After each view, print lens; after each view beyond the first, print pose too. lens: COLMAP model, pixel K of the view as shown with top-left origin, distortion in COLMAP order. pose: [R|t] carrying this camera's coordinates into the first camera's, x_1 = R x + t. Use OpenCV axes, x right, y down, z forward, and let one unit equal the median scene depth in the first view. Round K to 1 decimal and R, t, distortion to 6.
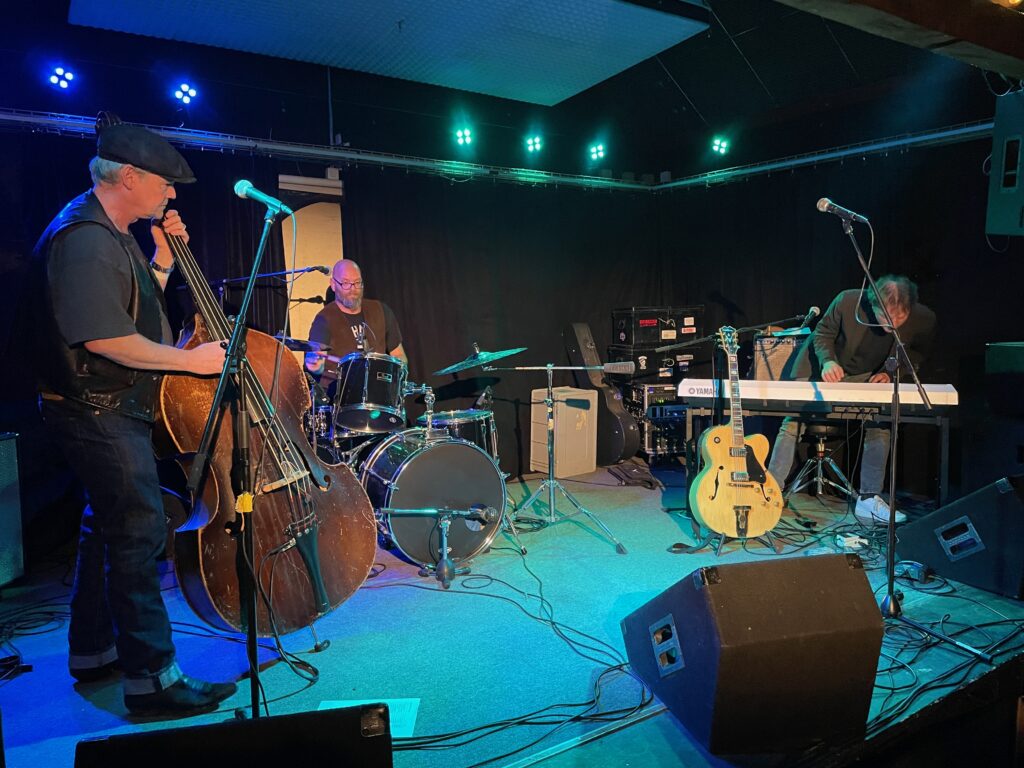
lens RADIAL K [[774.1, 0, 506.5], [0, 774.1, 373.4], [0, 0, 1]] dist [0.083488, -0.106539]
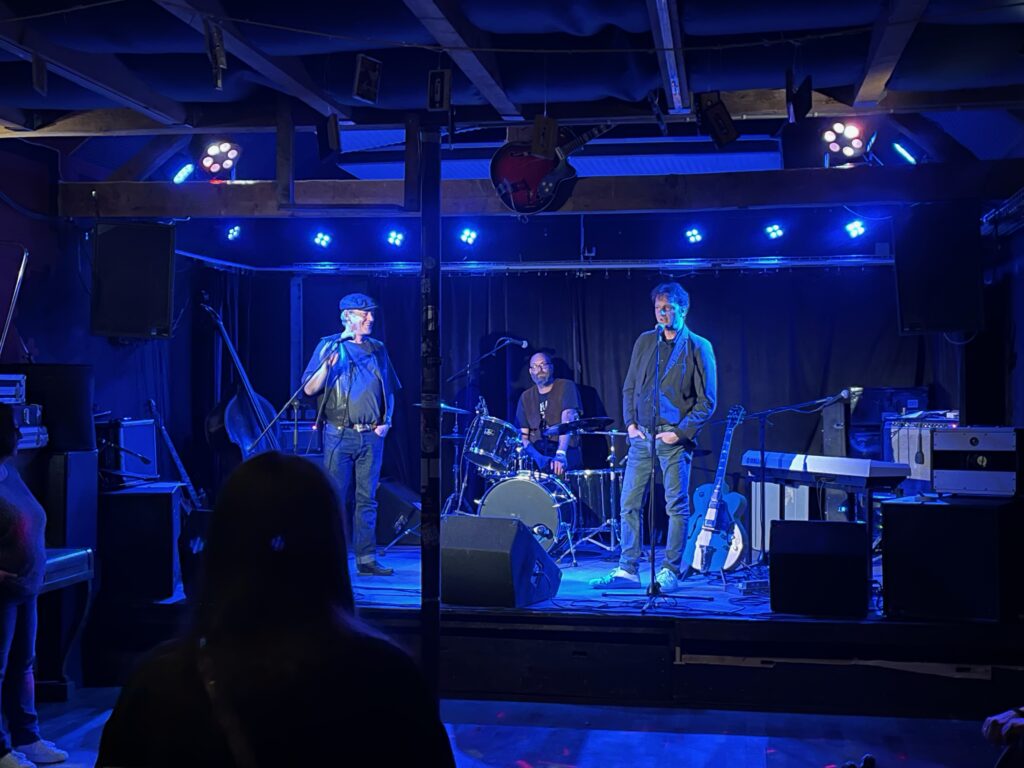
lens RADIAL K [[1386.6, 0, 505.9], [0, 1386.6, 378.0], [0, 0, 1]] dist [0.129722, 0.000000]
pose [[0.717666, 0.008790, -0.696332, 1.219424], [-0.065238, 0.996372, -0.054659, 0.031390], [0.693325, 0.084654, 0.715636, -0.648849]]
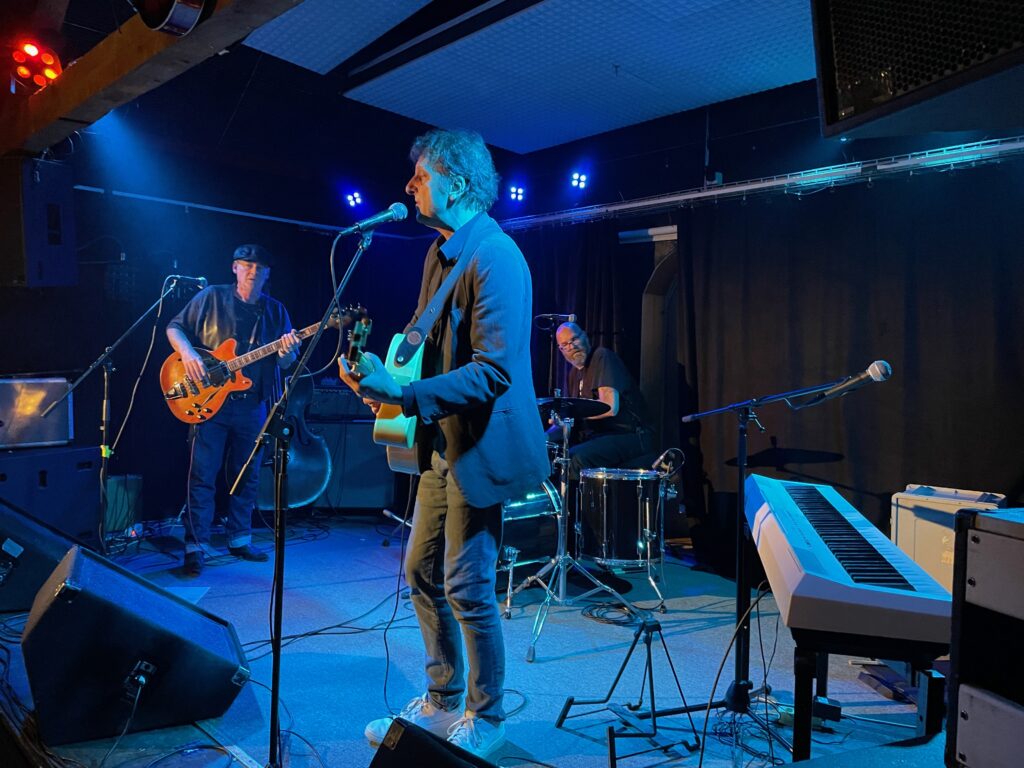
lens RADIAL K [[774.1, 0, 498.6], [0, 774.1, 373.7], [0, 0, 1]] dist [0.083488, -0.106539]
pose [[0.163519, 0.039363, -0.985755, 0.685811], [-0.099010, 0.994814, 0.023301, -0.057681], [0.981559, 0.093789, 0.166569, 0.599531]]
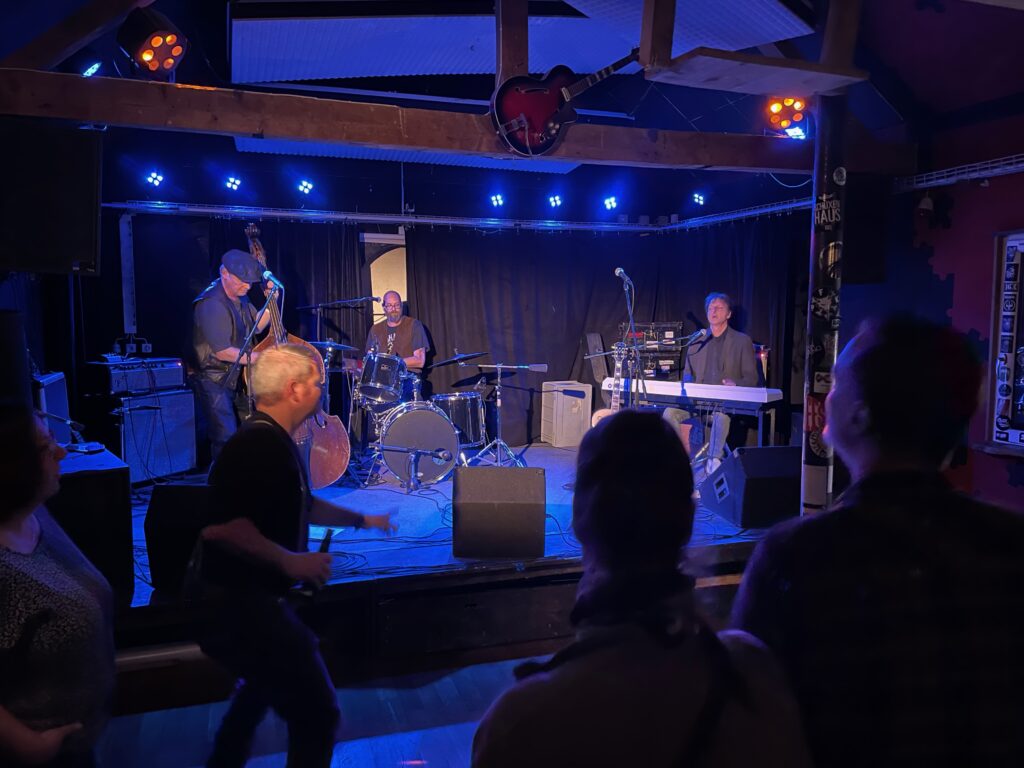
lens RADIAL K [[774.1, 0, 503.2], [0, 774.1, 382.2], [0, 0, 1]] dist [0.083488, -0.106539]
pose [[0.959726, 0.043090, -0.277615, 0.379315], [-0.038107, 0.999001, 0.023323, -0.008809], [0.278343, -0.011805, 0.960409, -0.367651]]
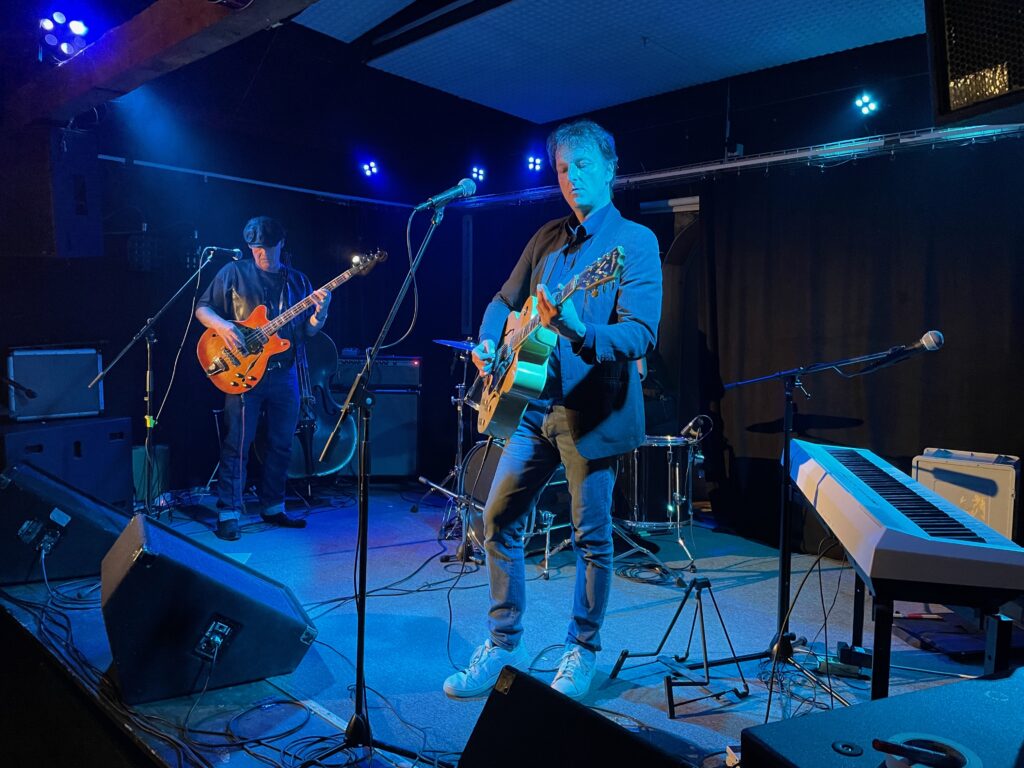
lens RADIAL K [[774.1, 0, 510.4], [0, 774.1, 372.8], [0, 0, 1]] dist [0.083488, -0.106539]
pose [[0.194095, 0.076960, -0.977959, 0.694800], [-0.095968, 0.993626, 0.059147, -0.054839], [0.976277, 0.082373, 0.200243, 0.551672]]
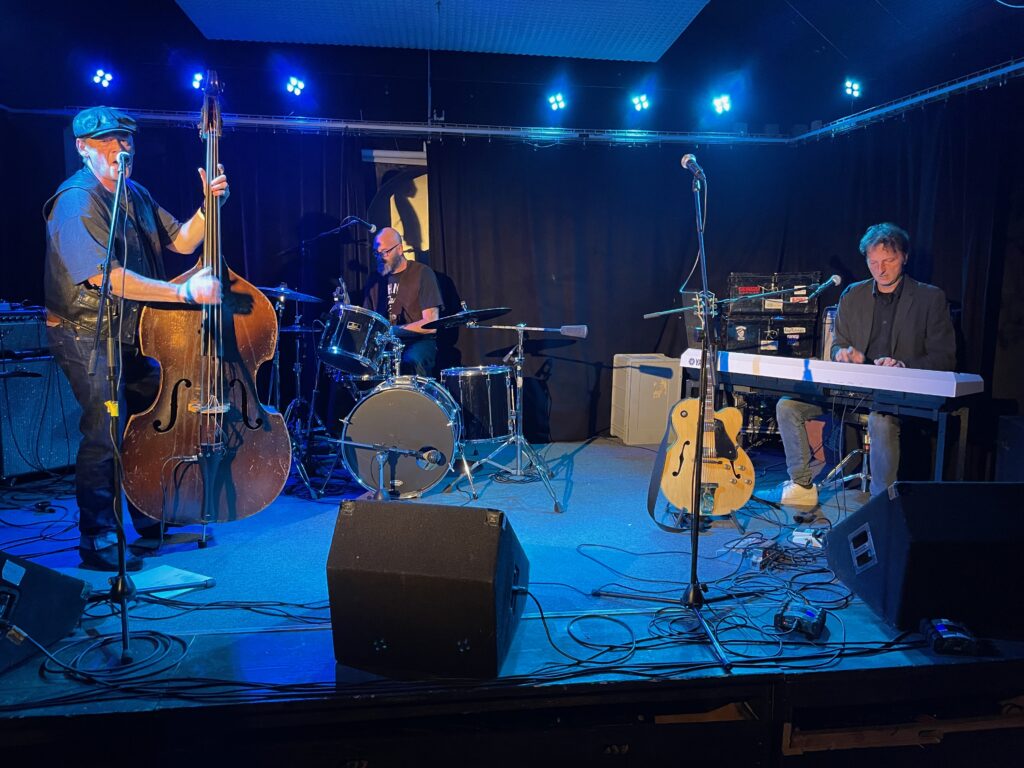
lens RADIAL K [[774.1, 0, 505.0], [0, 774.1, 372.5], [0, 0, 1]] dist [0.083488, -0.106539]
pose [[0.892489, 0.077209, -0.444413, 0.387588], [-0.058399, 0.996728, 0.055885, -0.003185], [0.447273, -0.023924, 0.894077, 0.046082]]
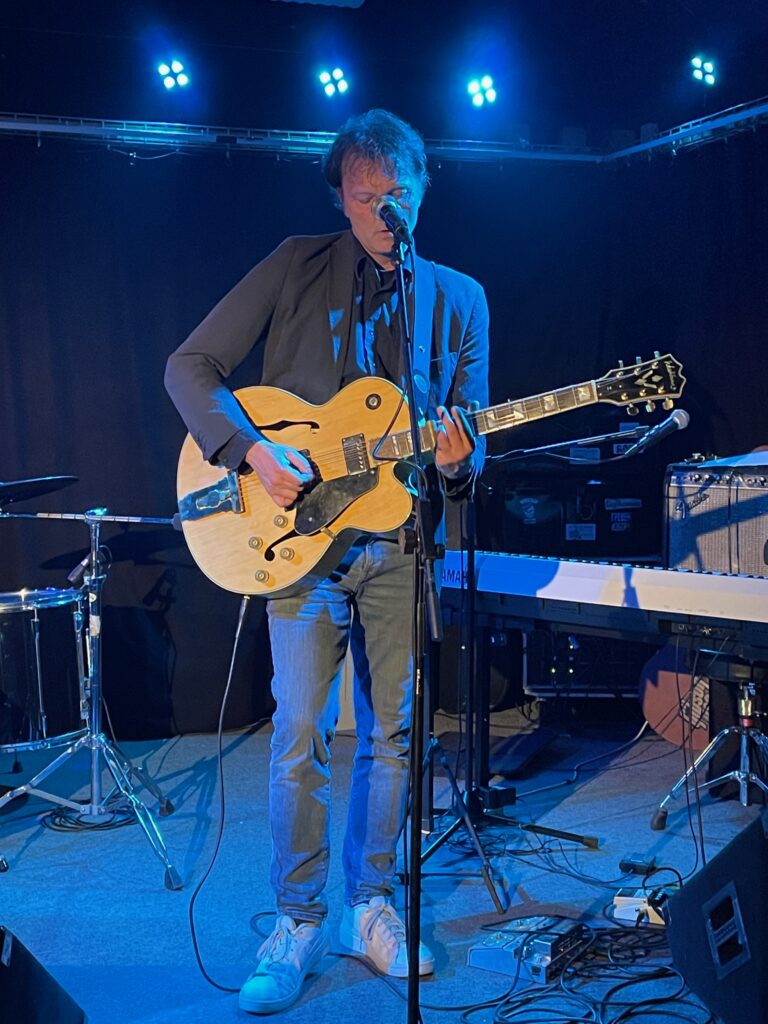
lens RADIAL K [[1480.5, 0, 403.7], [0, 1480.5, 486.2], [0, 0, 1]] dist [0.096356, 0.000000]
pose [[0.959660, 0.033169, -0.279200, 0.411735], [-0.037330, 0.999257, -0.009598, -0.020027], [0.278674, 0.019633, 0.960185, 0.073644]]
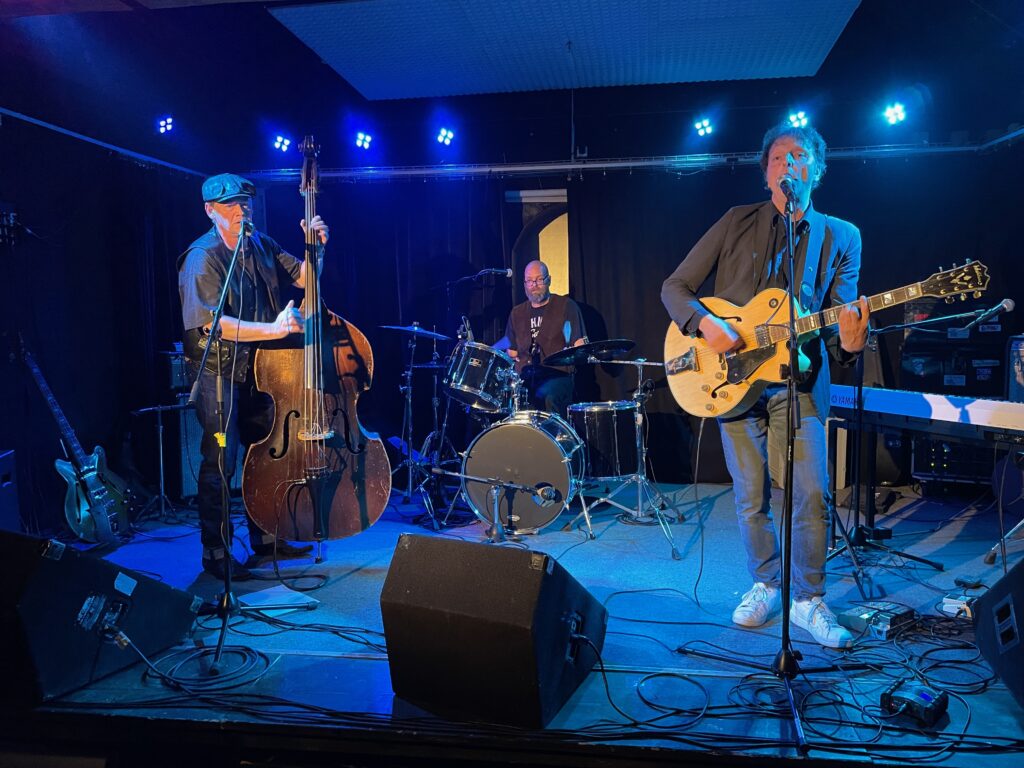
lens RADIAL K [[774.1, 0, 499.4], [0, 774.1, 373.3], [0, 0, 1]] dist [0.083488, -0.106539]
pose [[0.740298, 0.056719, -0.669882, 0.458013], [-0.049505, 0.998329, 0.029819, -0.011093], [0.670454, 0.011087, 0.741868, 0.101620]]
